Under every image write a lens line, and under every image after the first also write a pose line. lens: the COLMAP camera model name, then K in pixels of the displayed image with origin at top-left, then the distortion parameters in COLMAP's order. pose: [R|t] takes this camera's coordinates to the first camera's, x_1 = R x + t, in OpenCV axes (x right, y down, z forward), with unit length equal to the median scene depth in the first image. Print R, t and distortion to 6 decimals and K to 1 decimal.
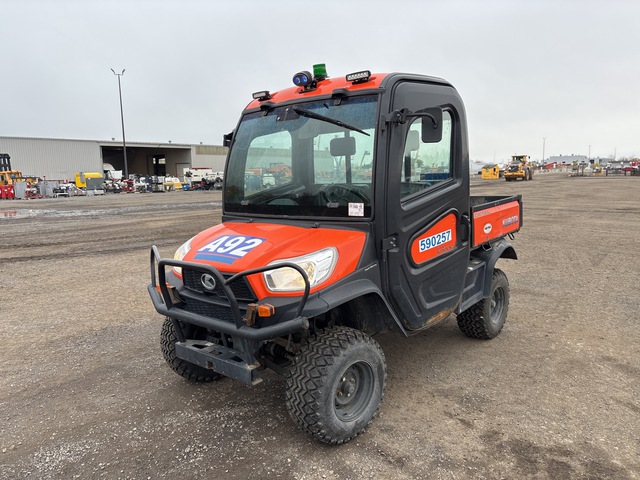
lens RADIAL K [[486.1, 0, 320.0], [0, 486.1, 240.0], [0, 0, 1]] dist [0.040215, -0.000278]
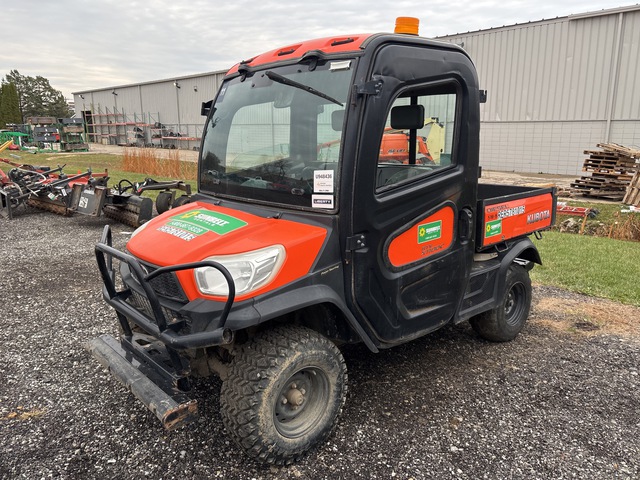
lens RADIAL K [[486.1, 0, 320.0], [0, 486.1, 240.0], [0, 0, 1]] dist [0.040215, -0.000278]
pose [[0.989123, 0.064055, -0.132411, 0.185017], [-0.054869, 0.995901, 0.071904, -0.051208], [0.136474, -0.063857, 0.988583, 0.164290]]
